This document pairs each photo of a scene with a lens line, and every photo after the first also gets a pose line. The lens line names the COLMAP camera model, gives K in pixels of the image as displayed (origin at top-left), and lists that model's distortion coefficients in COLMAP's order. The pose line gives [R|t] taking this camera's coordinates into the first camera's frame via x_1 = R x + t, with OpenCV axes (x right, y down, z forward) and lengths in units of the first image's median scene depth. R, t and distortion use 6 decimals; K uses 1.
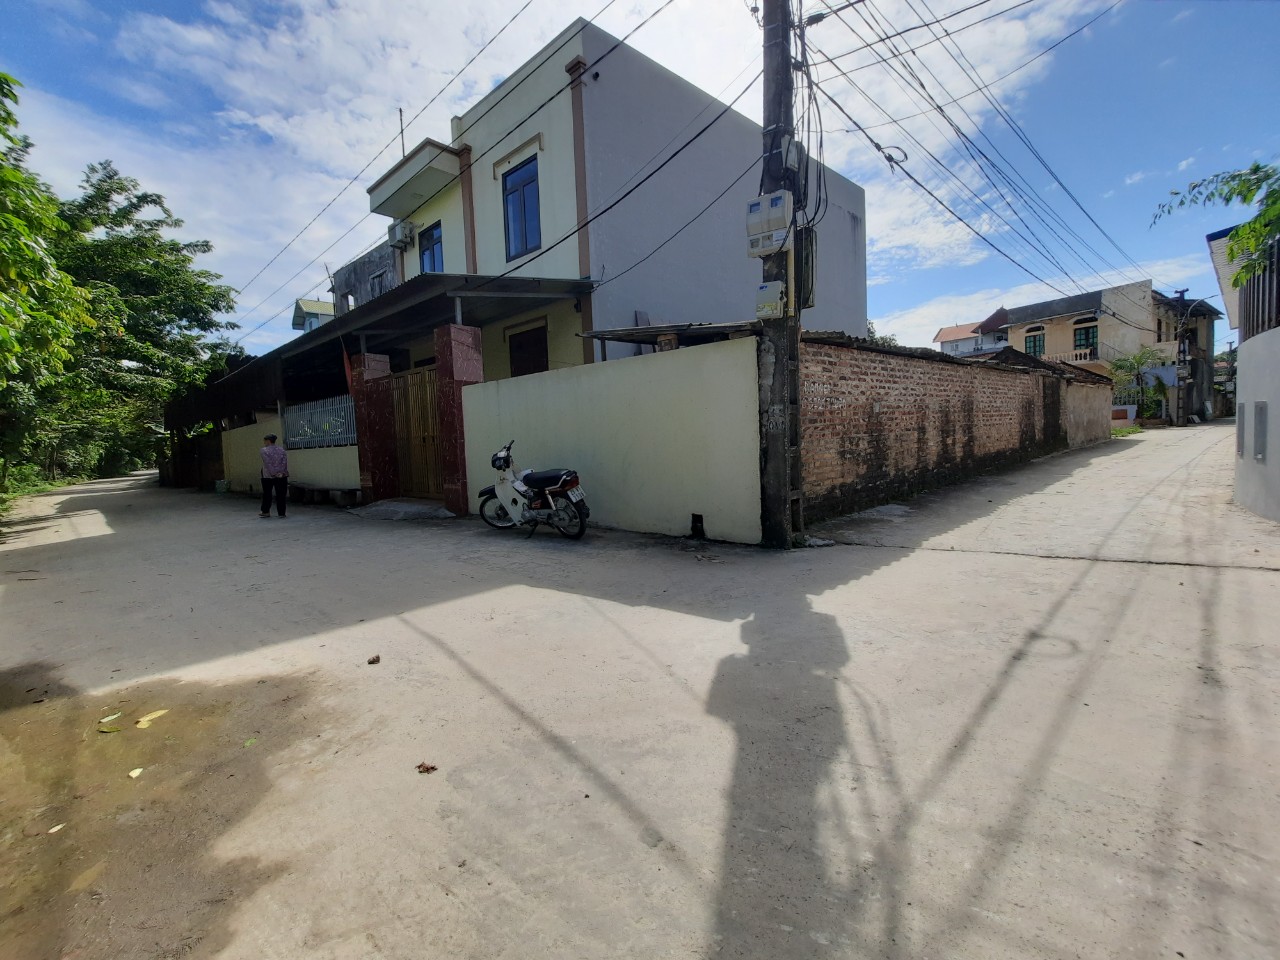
lens RADIAL K [[508.6, 0, 634.6], [0, 508.6, 474.9], [0, 0, 1]] dist [-0.004958, -0.000145]
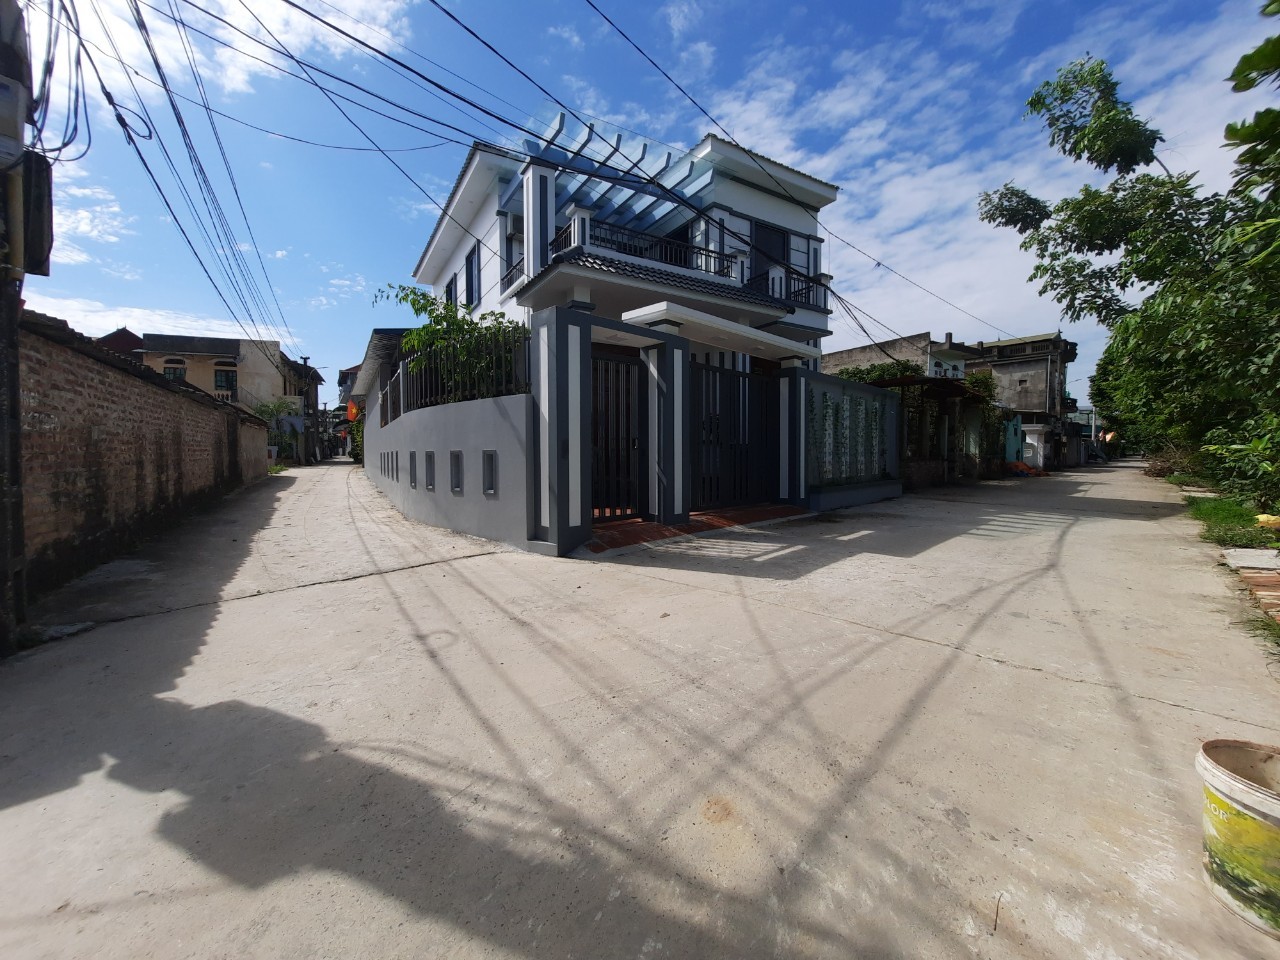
lens RADIAL K [[508.6, 0, 634.2], [0, 508.6, 473.4], [0, 0, 1]] dist [-0.004958, -0.000145]
pose [[0.151845, 0.005506, 0.988389, -0.279206], [0.070094, 0.997407, -0.016324, -0.013363], [-0.985916, 0.071758, 0.151065, 0.247492]]
